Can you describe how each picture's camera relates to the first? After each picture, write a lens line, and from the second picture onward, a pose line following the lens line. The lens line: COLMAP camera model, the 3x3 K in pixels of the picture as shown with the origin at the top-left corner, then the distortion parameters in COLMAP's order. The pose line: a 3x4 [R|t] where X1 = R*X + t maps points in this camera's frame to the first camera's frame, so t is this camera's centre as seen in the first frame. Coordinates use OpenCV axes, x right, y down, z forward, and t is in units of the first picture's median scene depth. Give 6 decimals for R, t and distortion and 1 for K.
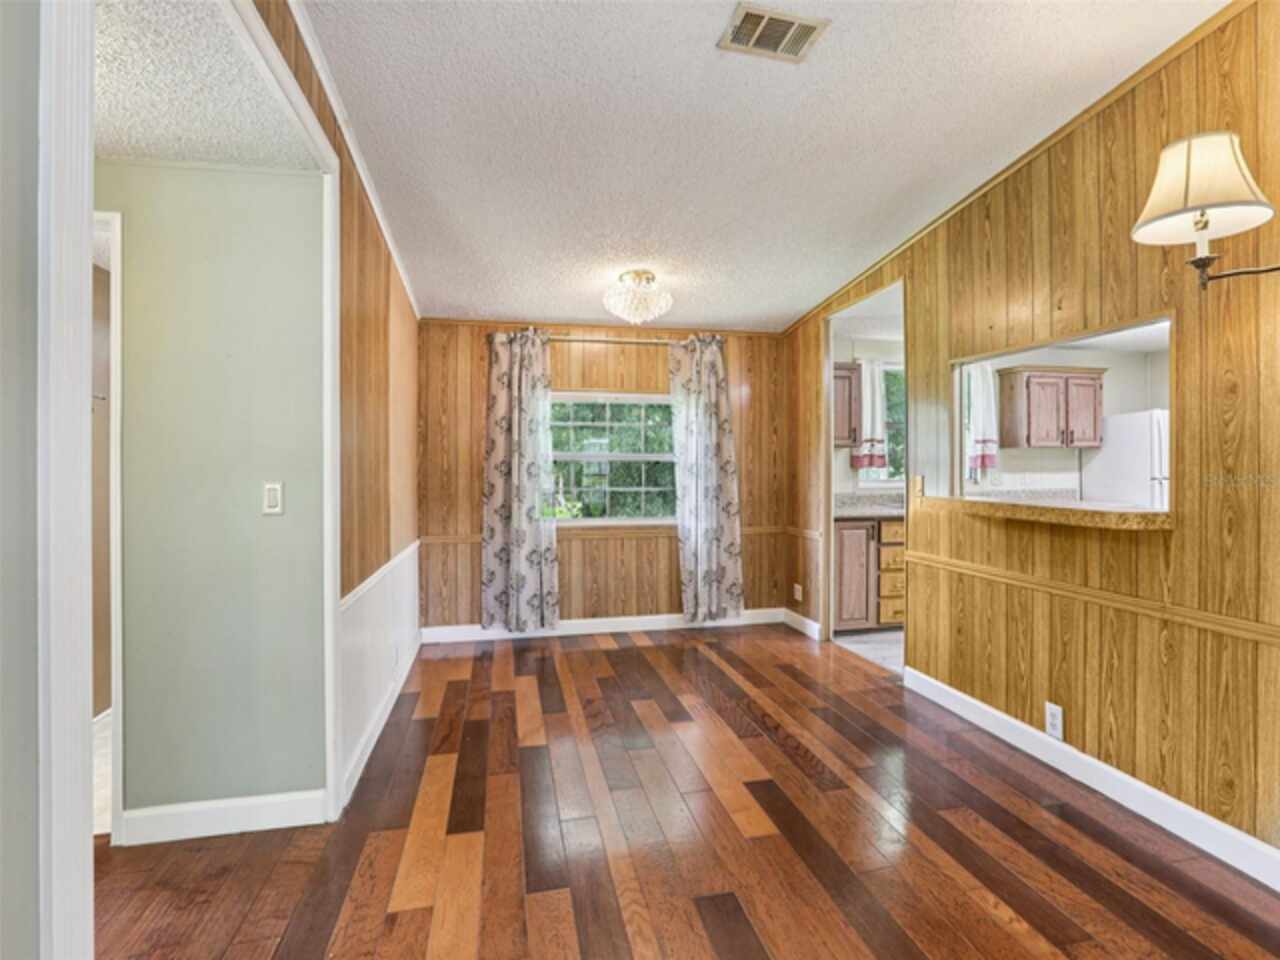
lens RADIAL K [[674.5, 0, 649.9], [0, 674.5, 477.1], [0, 0, 1]] dist [-0.044609, 0.021383]
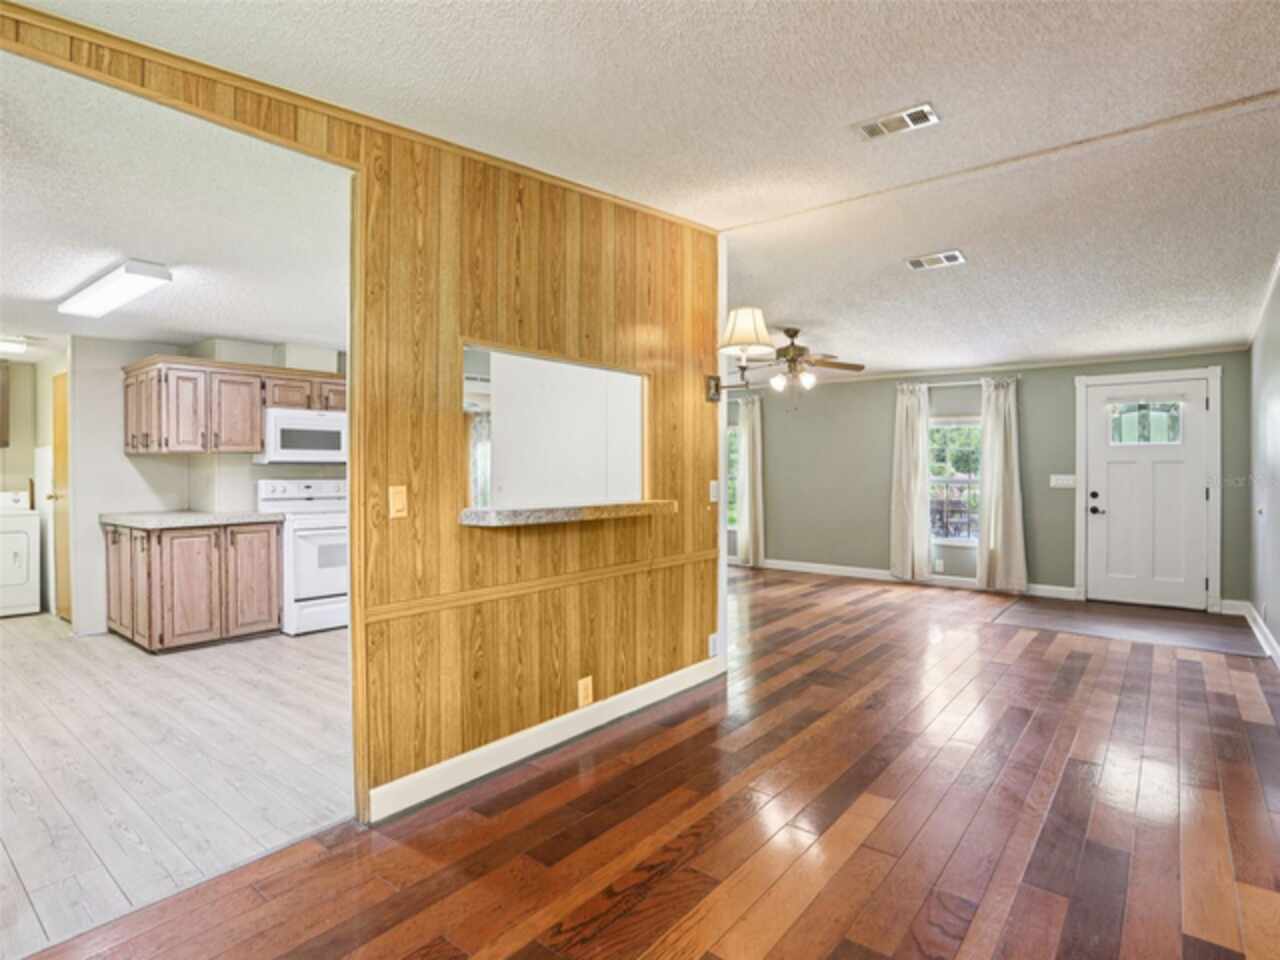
lens RADIAL K [[674.5, 0, 675.3], [0, 674.5, 477.1], [0, 0, 1]] dist [-0.044609, 0.021383]
pose [[-0.649898, -0.001300, 0.760020, -0.220264], [0.019377, 0.999645, 0.018280, -0.014292], [-0.759774, 0.026607, -0.649642, 0.944057]]
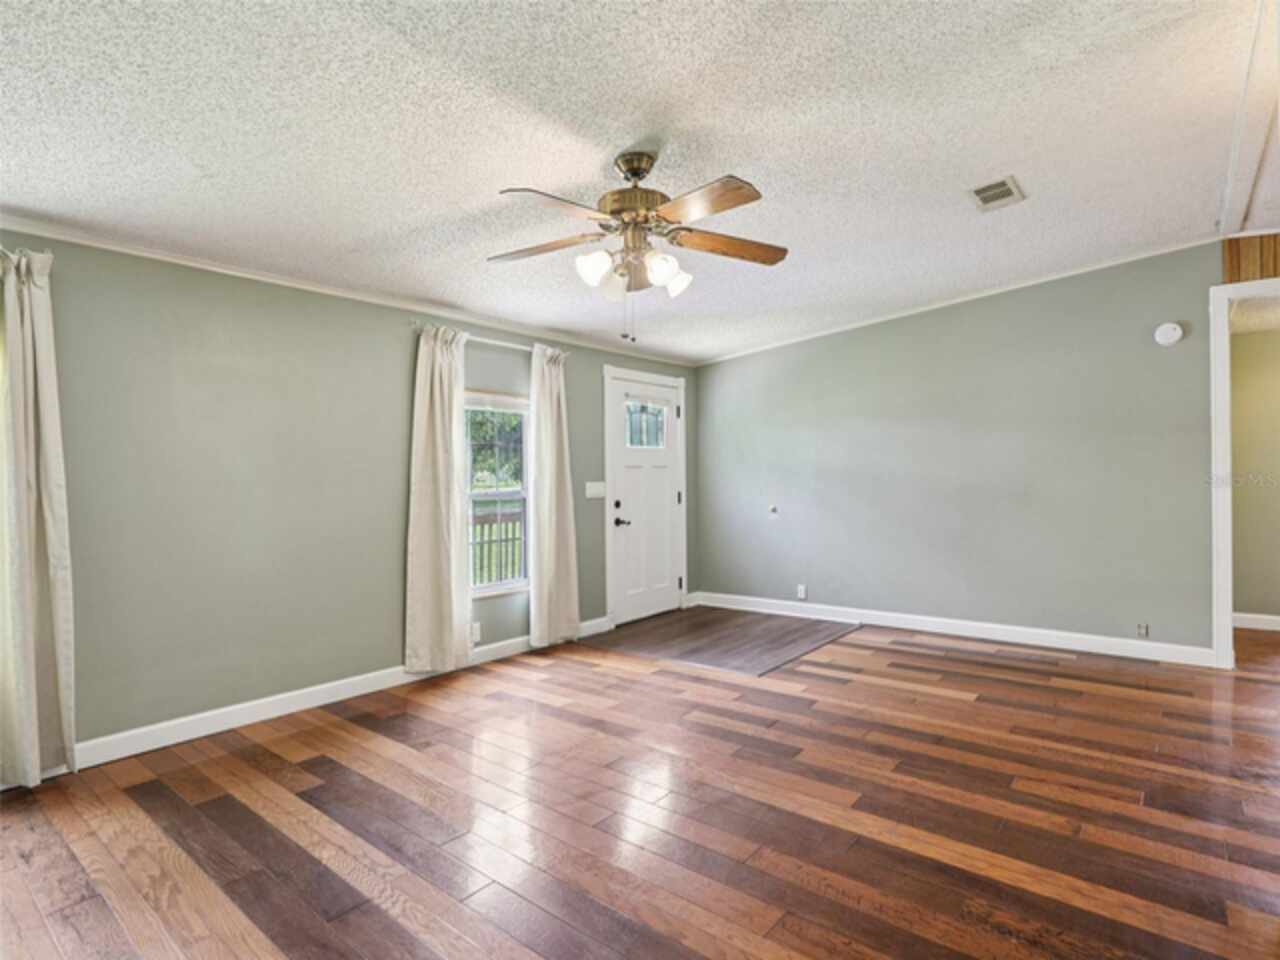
lens RADIAL K [[674.5, 0, 656.8], [0, 674.5, 475.7], [0, 0, 1]] dist [-0.044609, 0.021383]
pose [[-0.769329, 0.015831, -0.638656, 0.958119], [0.001338, 0.999731, 0.023170, -0.014983], [0.638851, 0.016971, -0.769143, 0.382735]]
